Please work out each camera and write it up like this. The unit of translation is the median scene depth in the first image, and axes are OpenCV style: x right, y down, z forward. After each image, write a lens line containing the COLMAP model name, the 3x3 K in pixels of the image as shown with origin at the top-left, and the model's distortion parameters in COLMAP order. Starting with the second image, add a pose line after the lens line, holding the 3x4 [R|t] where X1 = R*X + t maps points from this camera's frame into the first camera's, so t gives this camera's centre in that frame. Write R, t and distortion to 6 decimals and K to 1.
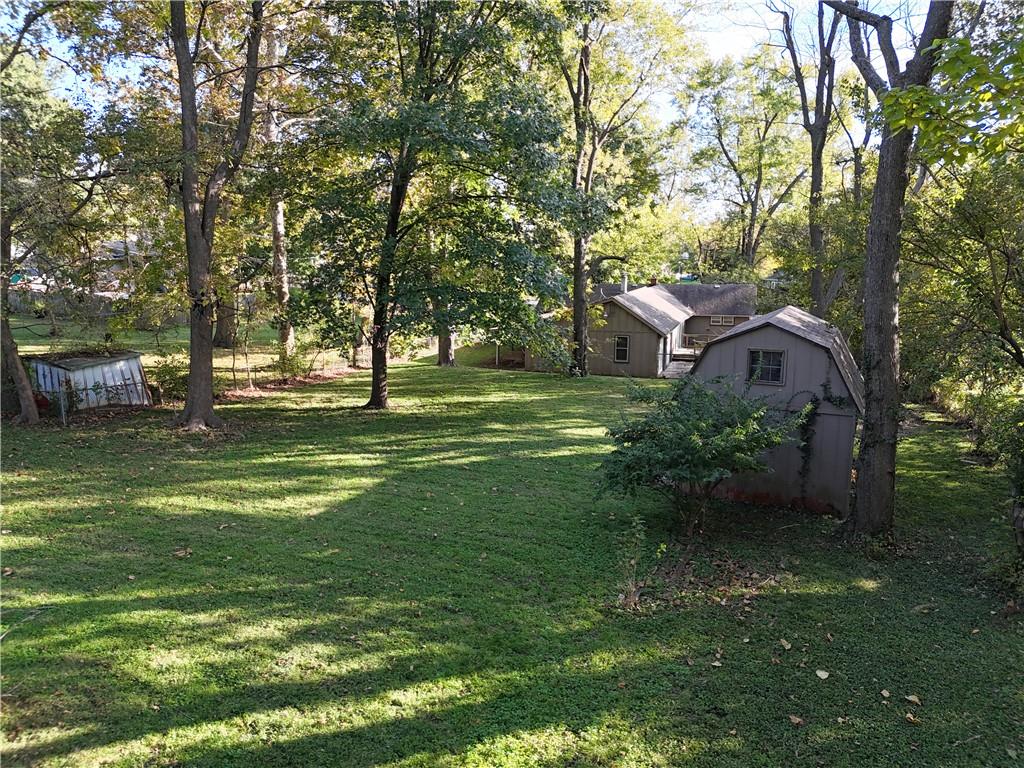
lens RADIAL K [[750.6, 0, 512.3], [0, 750.6, 381.0], [0, 0, 1]] dist [0.062032, -0.054639]
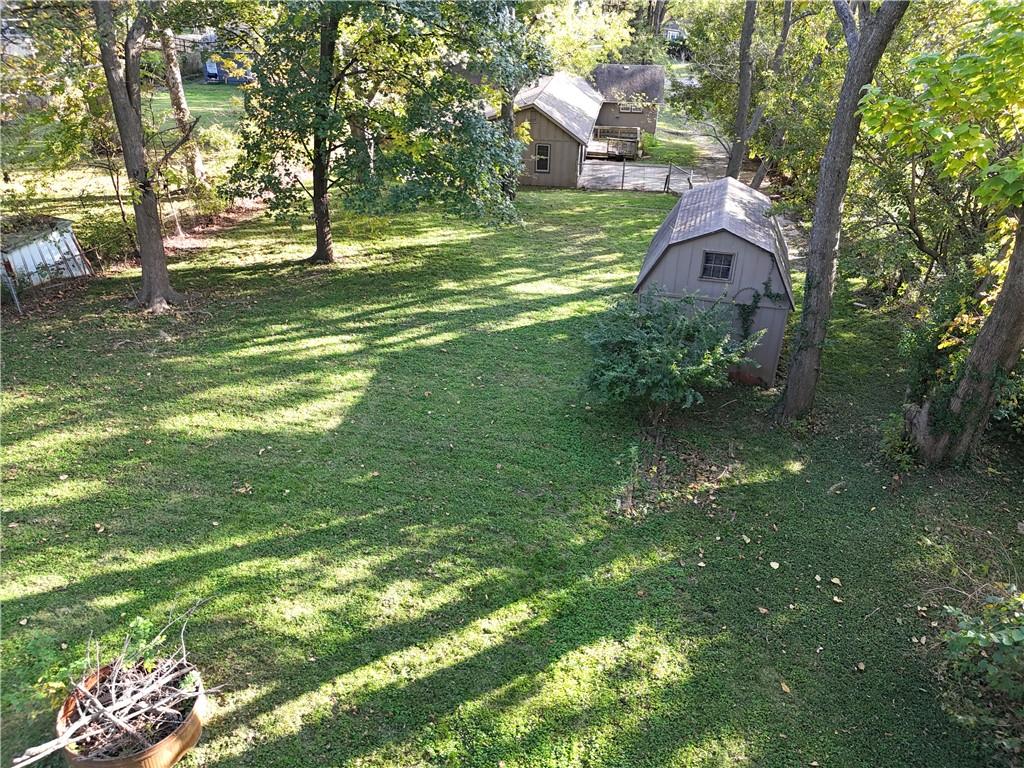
lens RADIAL K [[750.6, 0, 512.7], [0, 750.6, 381.2], [0, 0, 1]] dist [0.062032, -0.054639]
pose [[0.987594, -0.065762, 0.142594, -0.180307], [0.016093, 0.945687, 0.324680, -0.291156], [-0.156201, -0.318357, 0.935013, -0.086311]]
